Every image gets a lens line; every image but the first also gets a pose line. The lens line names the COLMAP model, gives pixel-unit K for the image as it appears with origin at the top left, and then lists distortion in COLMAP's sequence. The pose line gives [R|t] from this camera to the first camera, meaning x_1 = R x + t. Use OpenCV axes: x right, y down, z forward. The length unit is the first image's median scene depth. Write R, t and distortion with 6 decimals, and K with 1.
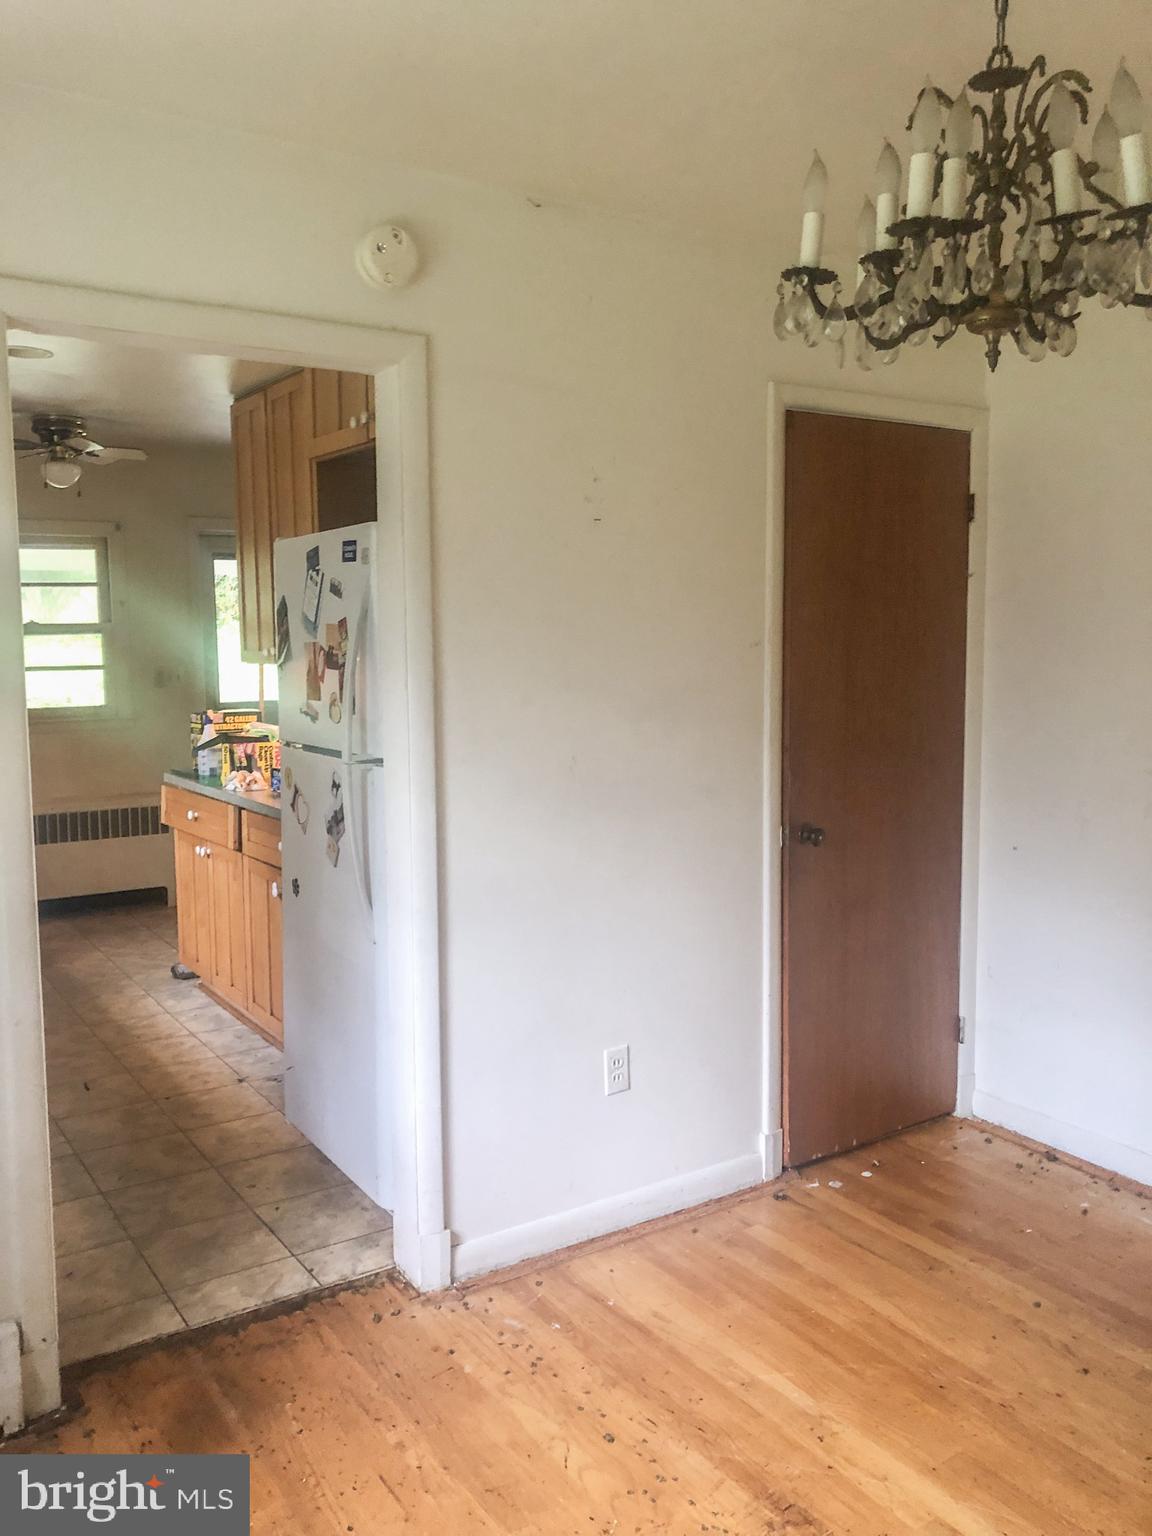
lens RADIAL K [[1266.2, 0, 571.1], [0, 1266.2, 757.3], [0, 0, 1]] dist [0.027612, -0.012520]
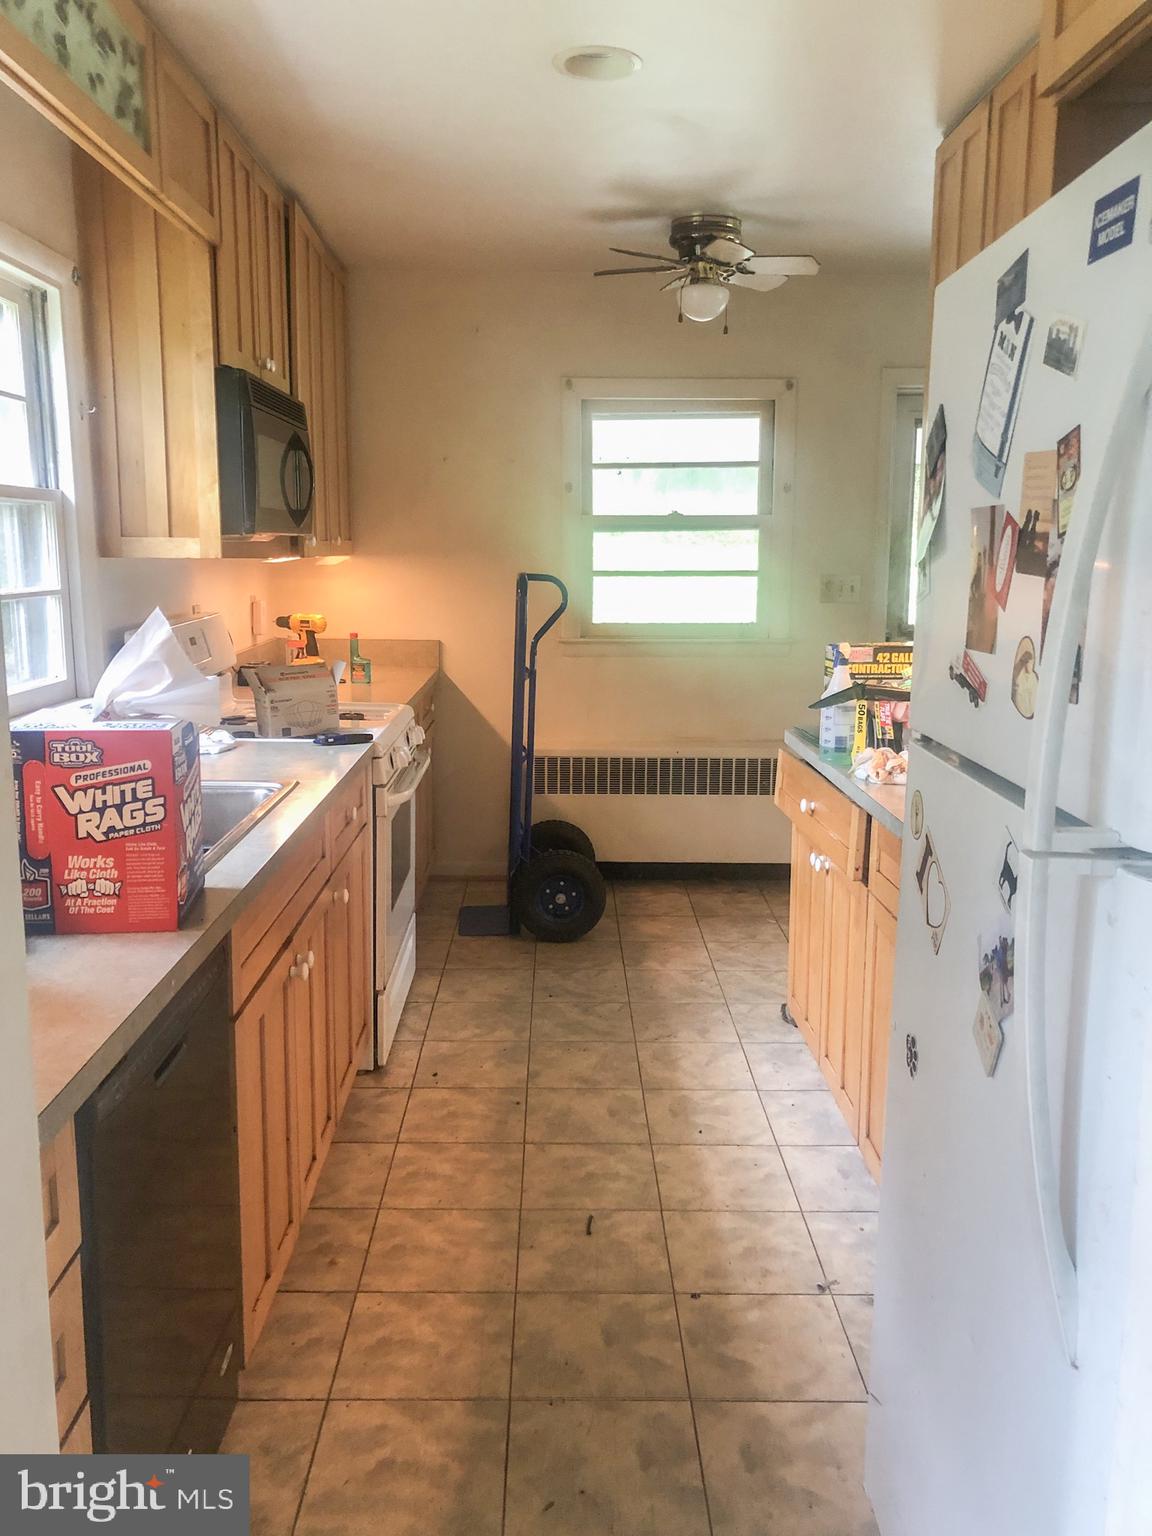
lens RADIAL K [[1266.2, 0, 571.1], [0, 1266.2, 757.3], [0, 0, 1]] dist [0.027612, -0.012520]
pose [[0.843009, 0.101470, -0.528242, -0.071975], [-0.065750, 0.994120, 0.086032, -0.028509], [0.533866, -0.037794, 0.844724, 0.444475]]
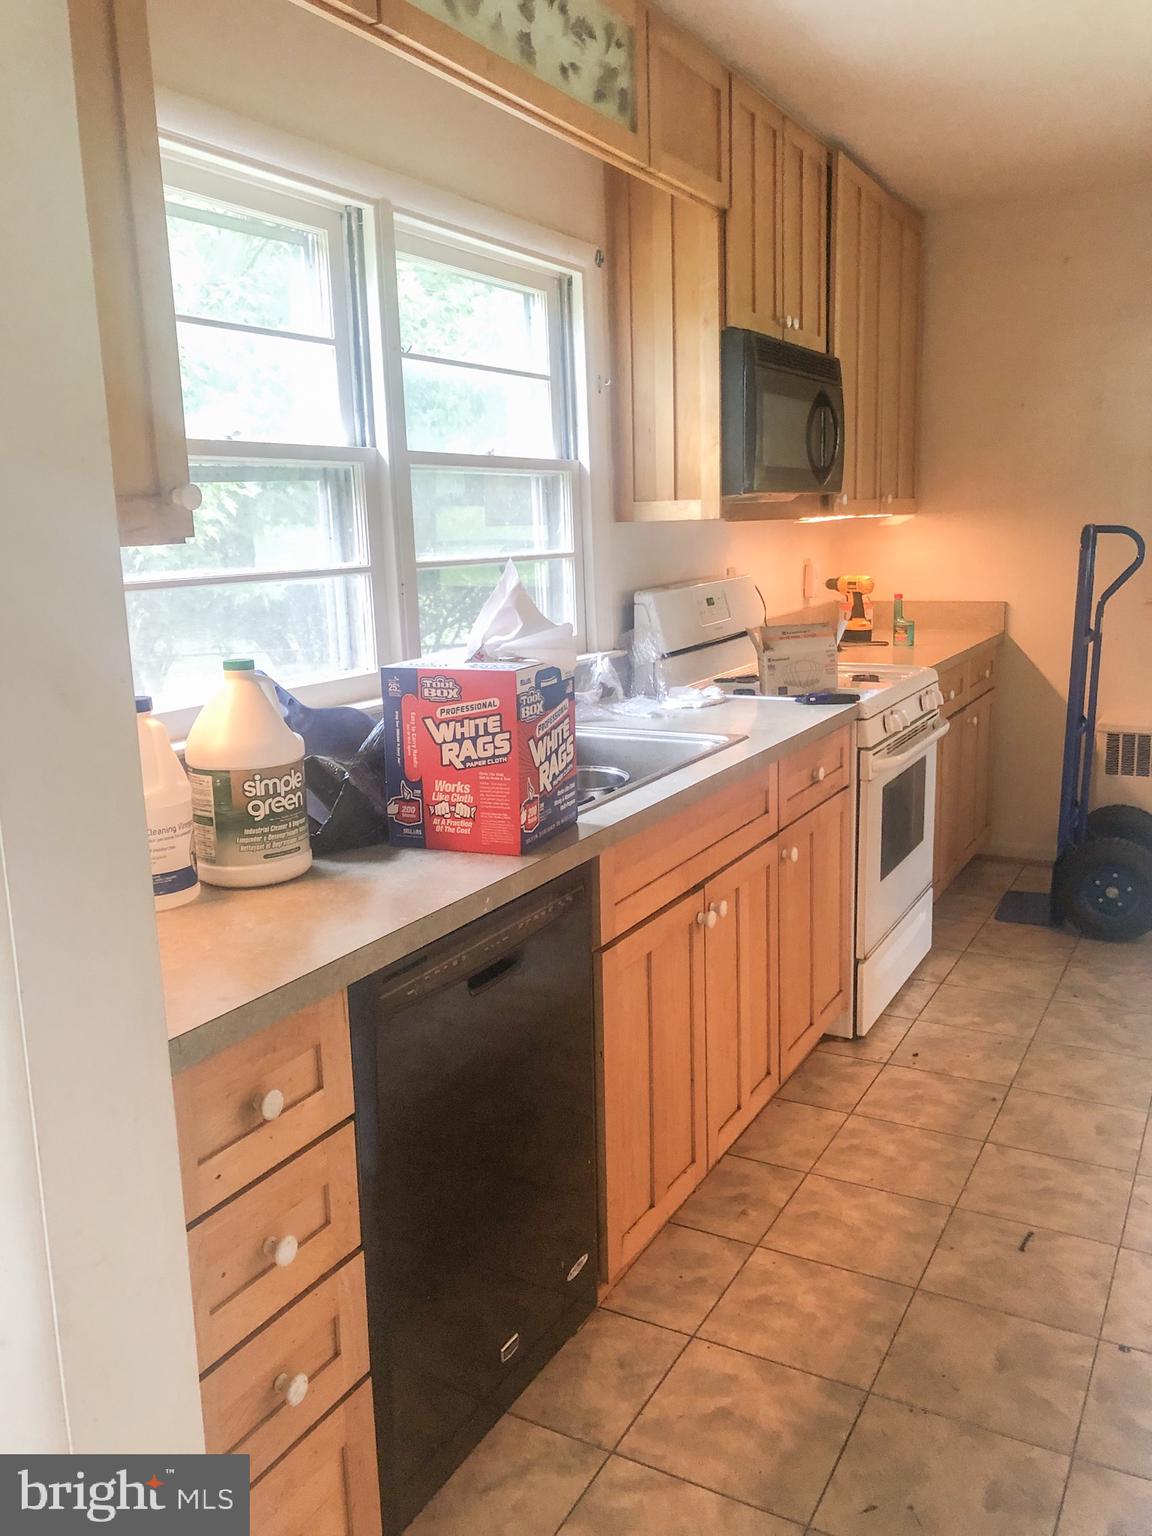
lens RADIAL K [[1282.4, 0, 581.7], [0, 1282.4, 751.7], [0, 0, 1]] dist [0.052725, 0.001602]
pose [[0.480367, 0.149693, -0.864199, -0.000350], [-0.063410, 0.988676, 0.136007, -0.028319], [0.874772, -0.010534, 0.484420, 0.516322]]
